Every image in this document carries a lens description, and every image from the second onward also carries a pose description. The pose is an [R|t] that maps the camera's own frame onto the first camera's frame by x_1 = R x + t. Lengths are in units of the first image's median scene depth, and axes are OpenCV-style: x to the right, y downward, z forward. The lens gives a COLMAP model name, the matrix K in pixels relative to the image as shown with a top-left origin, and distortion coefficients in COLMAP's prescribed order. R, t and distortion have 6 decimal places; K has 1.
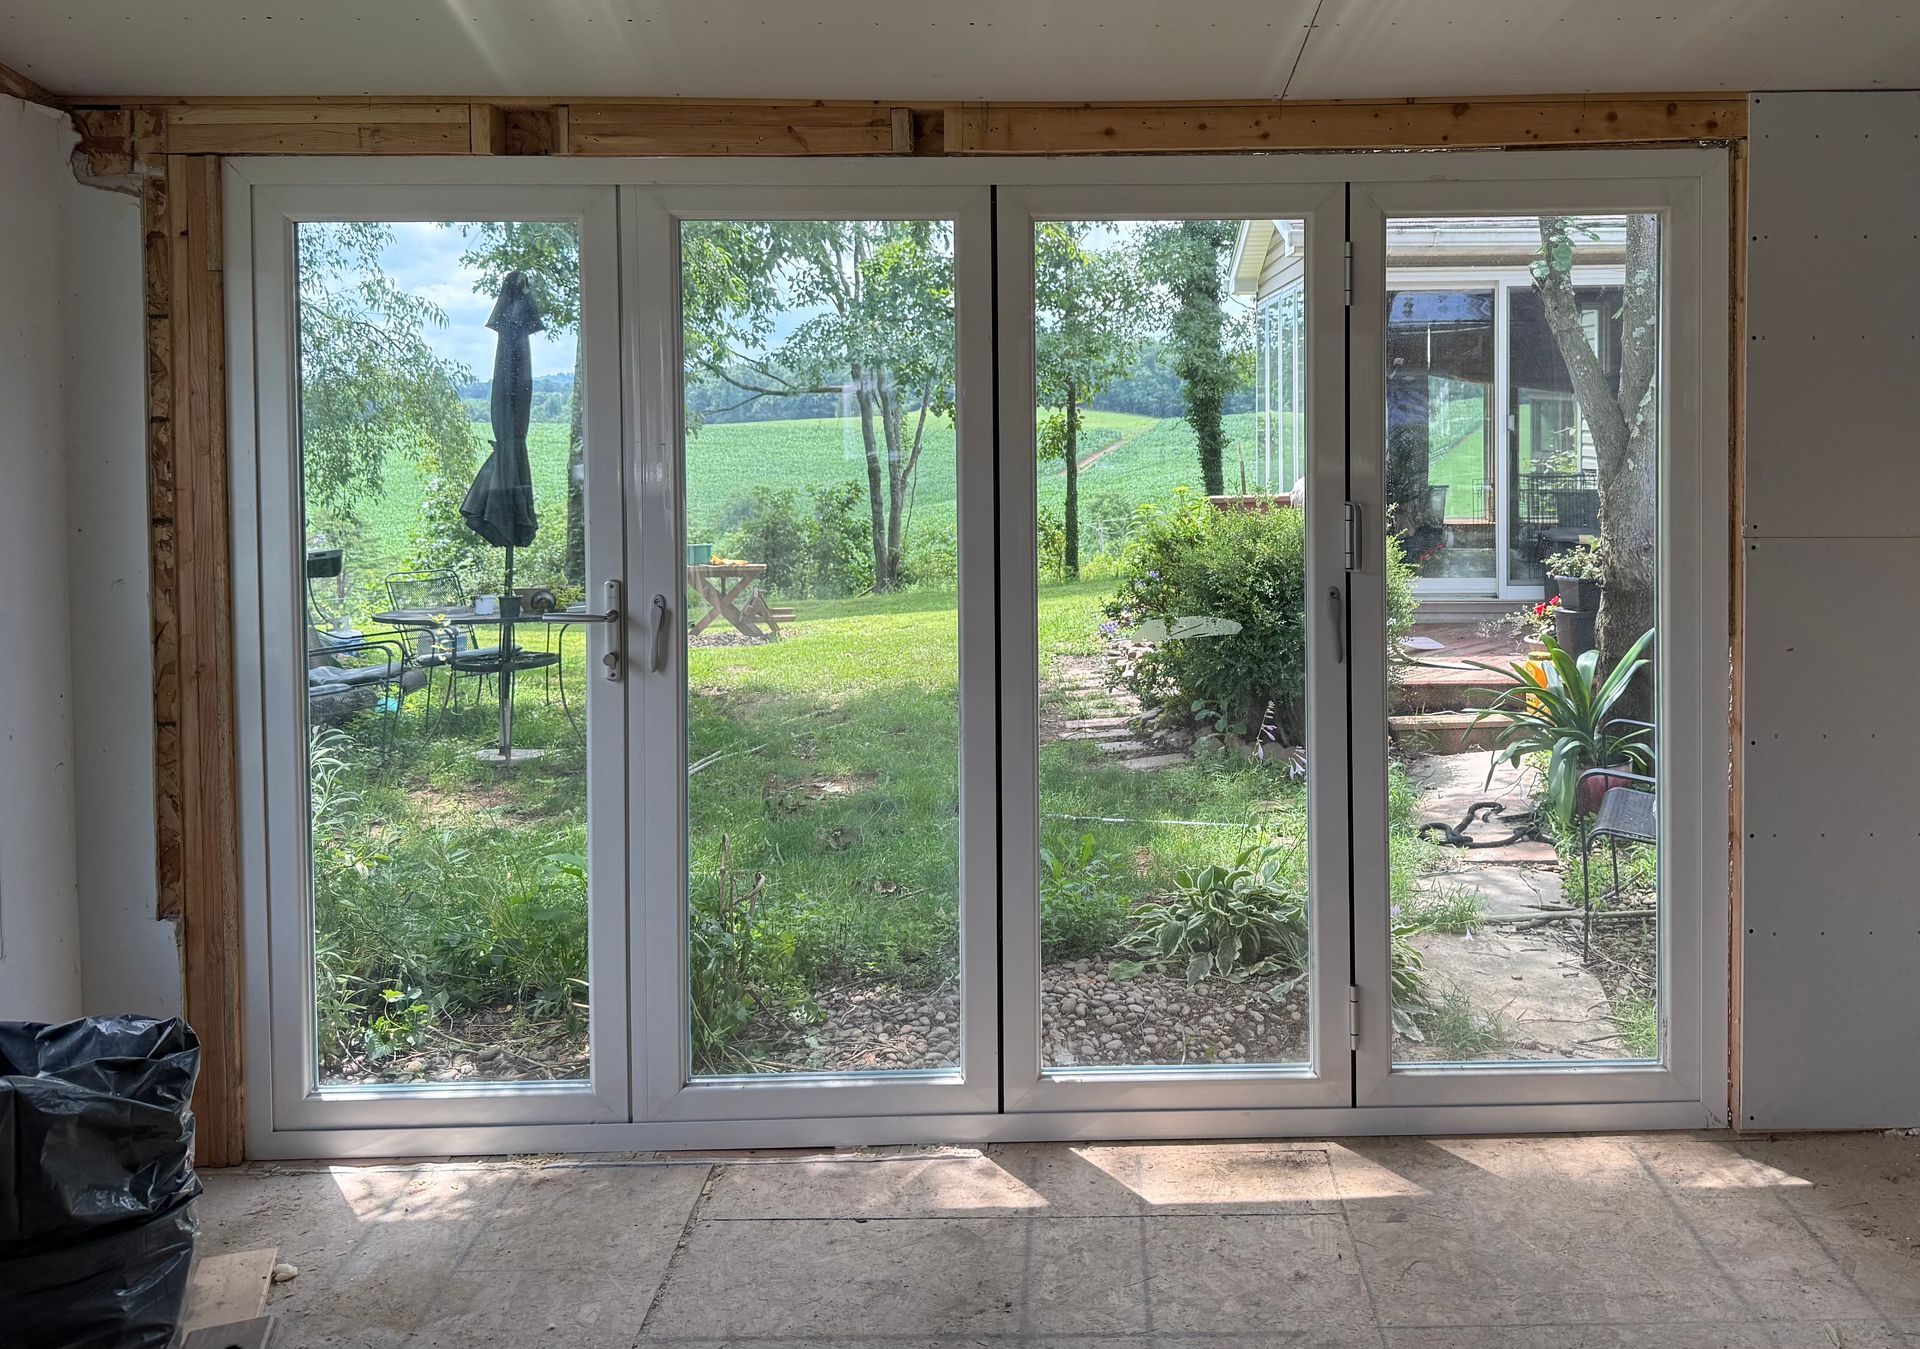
lens RADIAL K [[4190.6, 0, 960.0], [0, 4190.6, 674.5], [0, 0, 1]] dist [-0.338393, 0.052103]
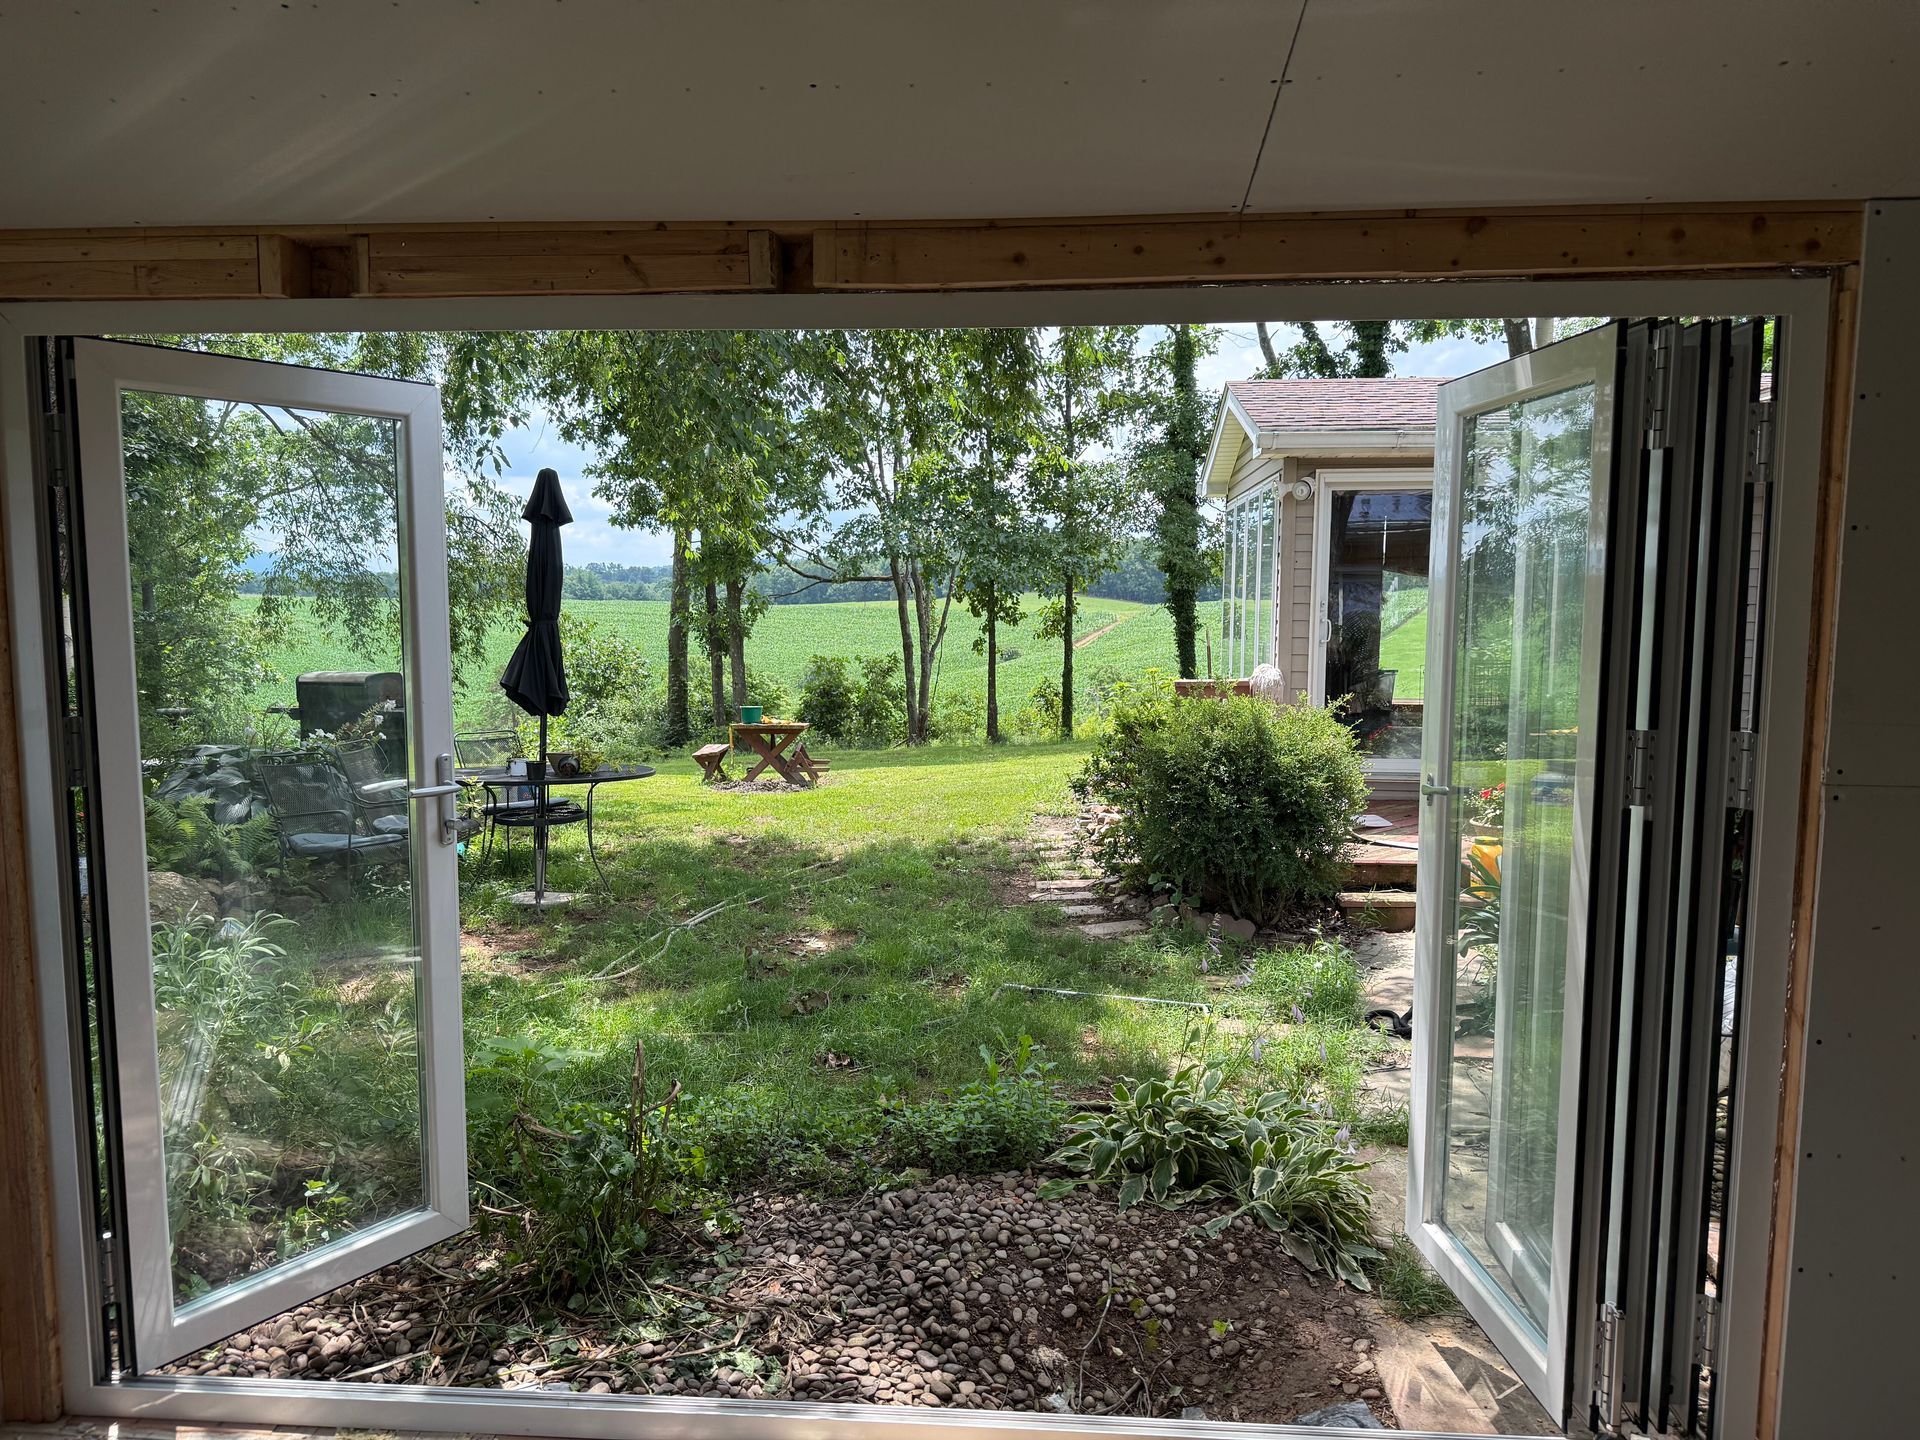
lens RADIAL K [[1839.3, 0, 863.8], [0, 1839.3, 800.0], [0, 0, 1]] dist [0.009151, -0.244346]
pose [[0.990711, 0.026247, -0.133424, 0.045786], [-0.018944, 0.998267, 0.055713, -0.037970], [0.134655, -0.052668, 0.989492, 0.528778]]
